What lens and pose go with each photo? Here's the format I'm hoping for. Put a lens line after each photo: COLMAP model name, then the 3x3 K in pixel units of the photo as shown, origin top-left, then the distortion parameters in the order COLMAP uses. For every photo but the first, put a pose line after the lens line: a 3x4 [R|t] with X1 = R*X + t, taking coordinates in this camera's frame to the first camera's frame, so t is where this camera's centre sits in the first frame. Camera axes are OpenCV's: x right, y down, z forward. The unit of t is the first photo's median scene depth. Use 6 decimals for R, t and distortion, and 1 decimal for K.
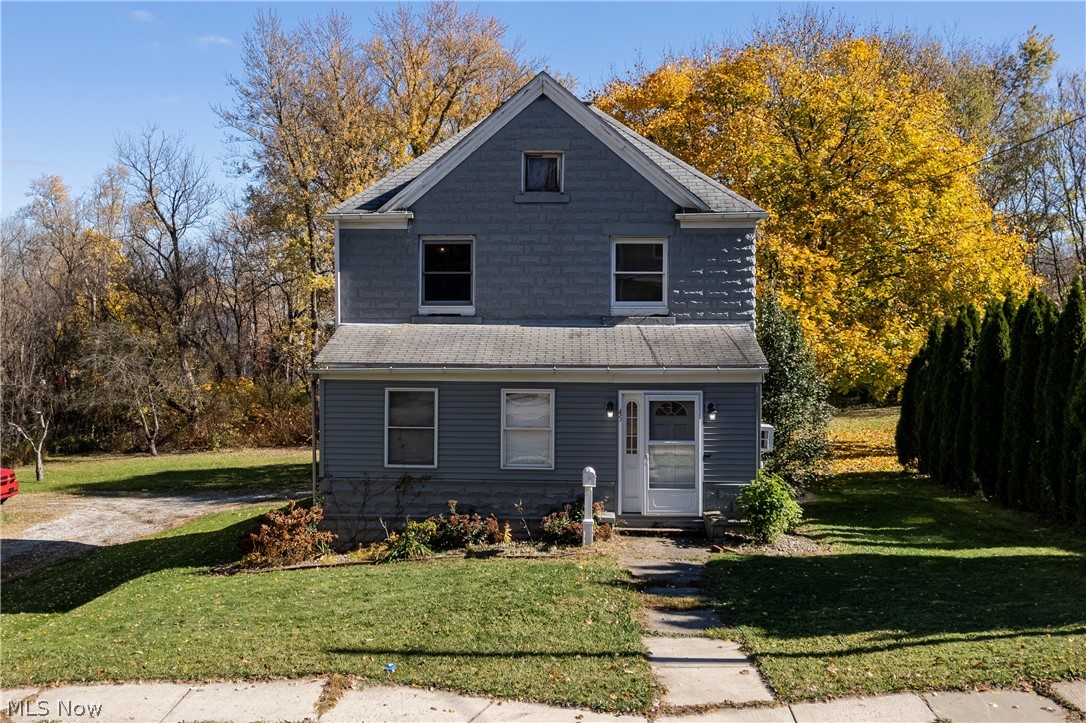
lens RADIAL K [[1097.4, 0, 507.3], [0, 1097.4, 306.3], [0, 0, 1]] dist [-0.028579, -0.019427]
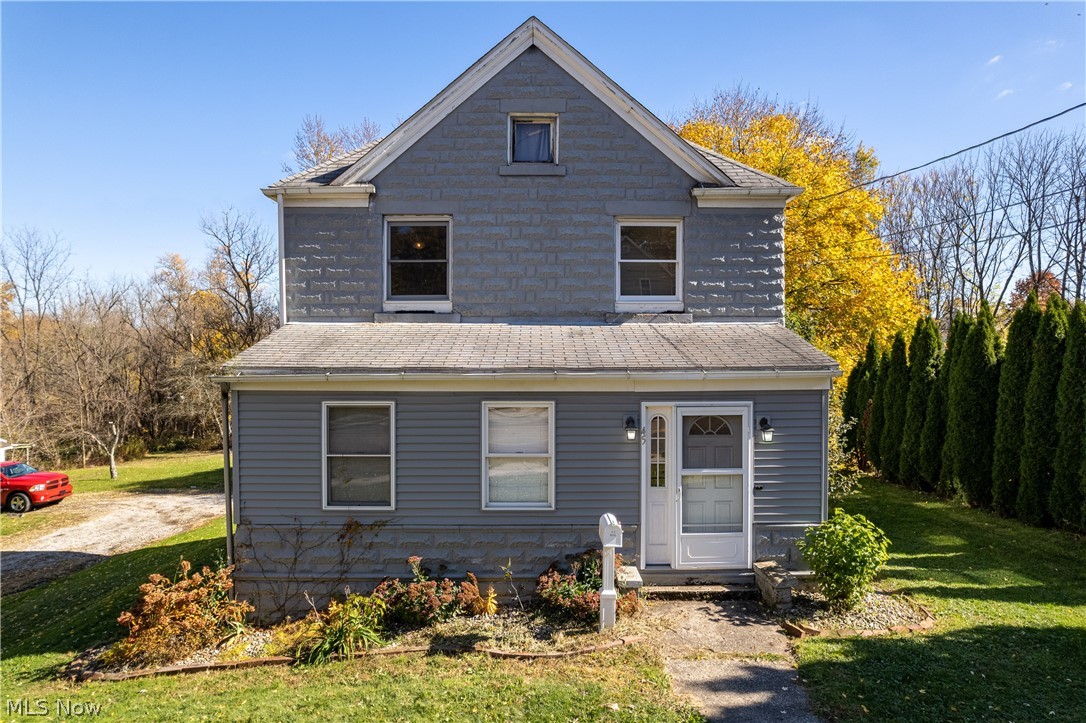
lens RADIAL K [[686.2, 0, 548.8], [0, 686.2, 363.3], [0, 0, 1]] dist [-0.058186, 0.042714]
pose [[0.997086, -0.005508, 0.076087, 0.003894], [0.003731, 0.999717, 0.023477, 0.035449], [-0.076195, -0.023125, 0.996825, 0.488563]]
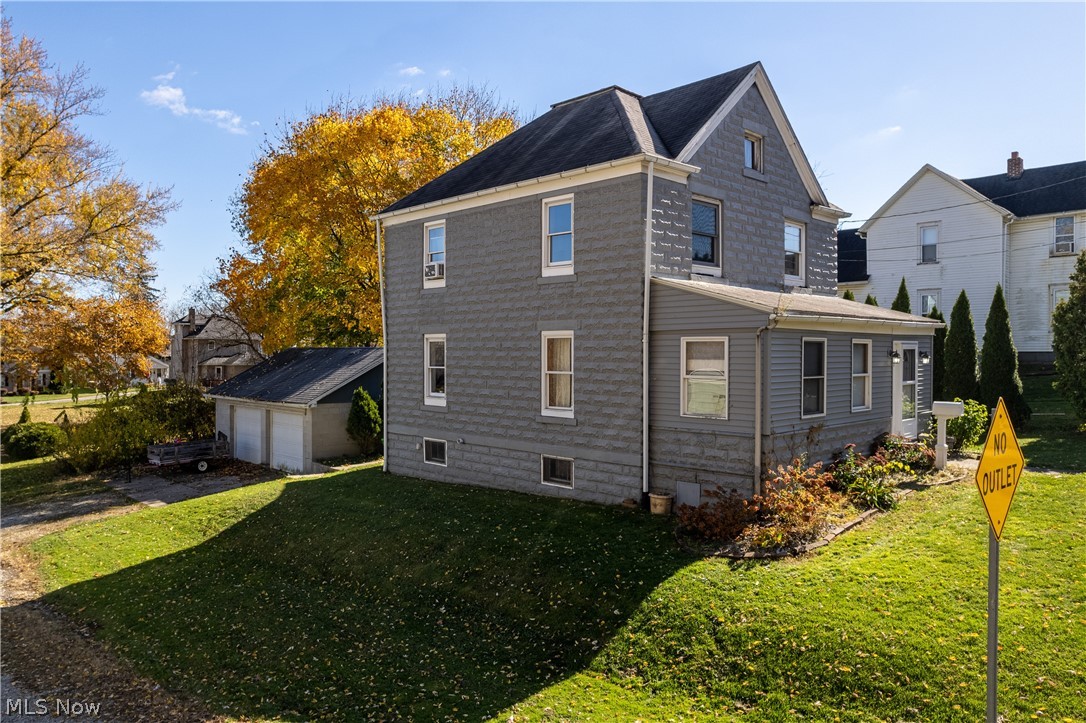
lens RADIAL K [[753.2, 0, 499.1], [0, 753.2, 357.2], [0, 0, 1]] dist [-0.035126, 0.001618]
pose [[0.702321, -0.008788, 0.711806, -0.700163], [-0.006301, 0.999808, 0.018560, 0.074067], [-0.711832, -0.017520, 0.702131, 0.658007]]
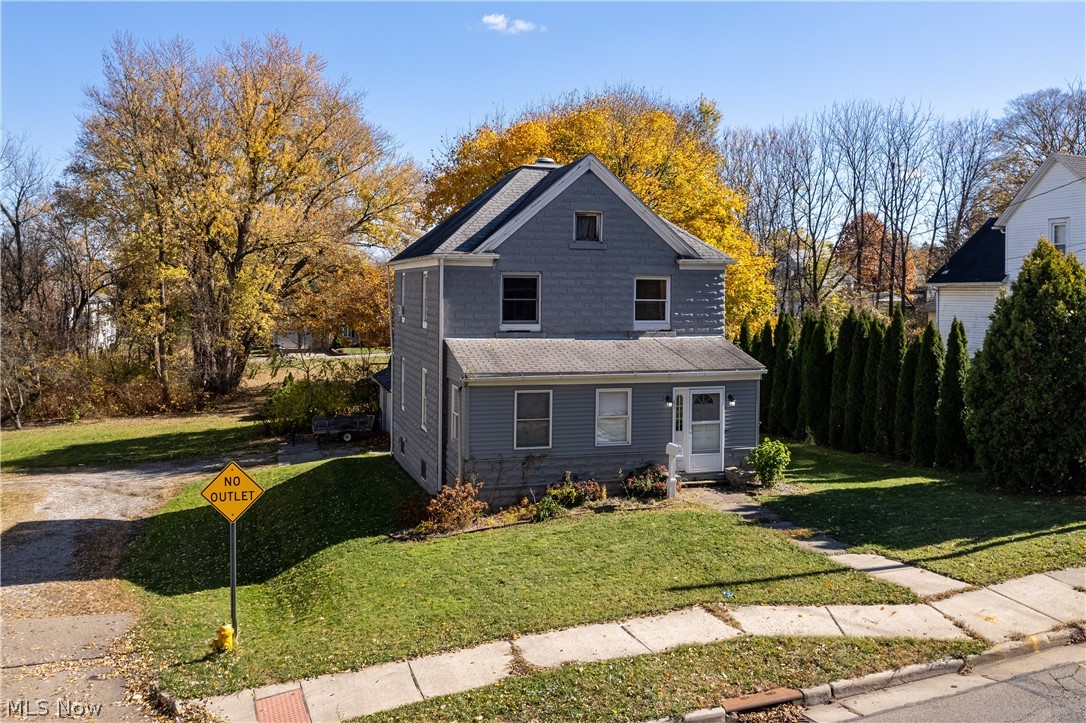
lens RADIAL K [[895.2, 0, 536.8], [0, 895.2, 299.1], [0, 0, 1]] dist [-0.034788, -0.005362]
pose [[0.938682, 0.001881, 0.344780, -0.420424], [-0.009594, 0.999740, 0.020667, -0.054983], [-0.344652, -0.022707, 0.938456, -0.030760]]
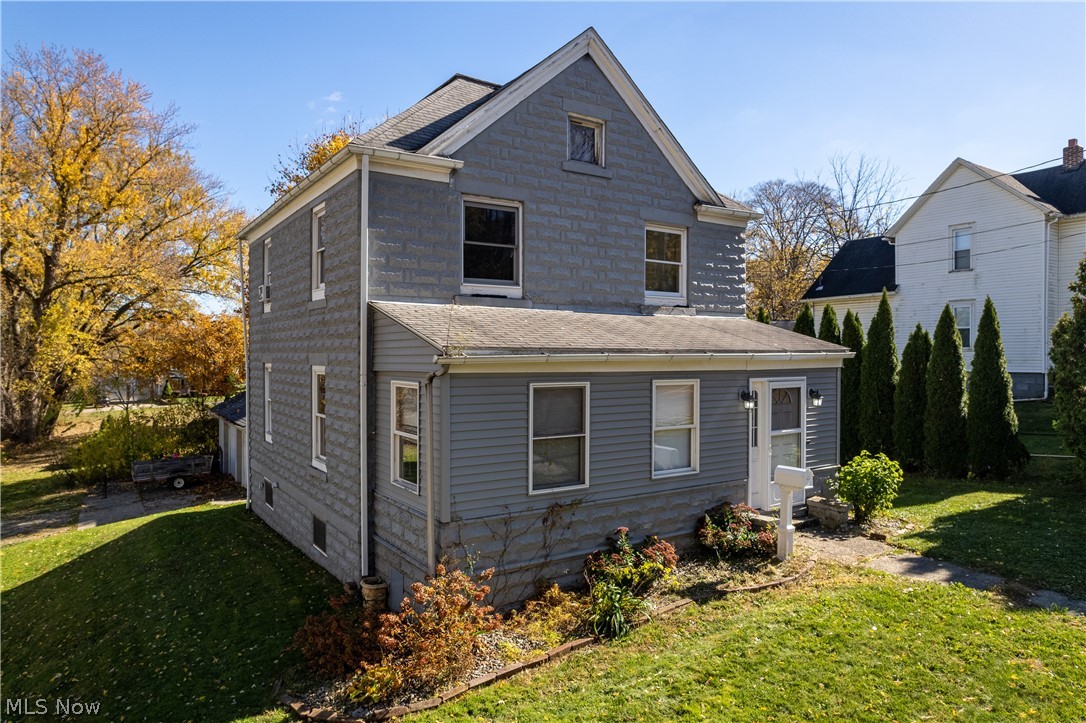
lens RADIAL K [[686.2, 0, 548.8], [0, 686.2, 363.3], [0, 0, 1]] dist [-0.058186, 0.042714]
pose [[0.798674, -0.010872, 0.601666, -0.332772], [-0.003939, 0.999721, 0.023293, 0.046398], [-0.601751, -0.020973, 0.798408, 0.580935]]
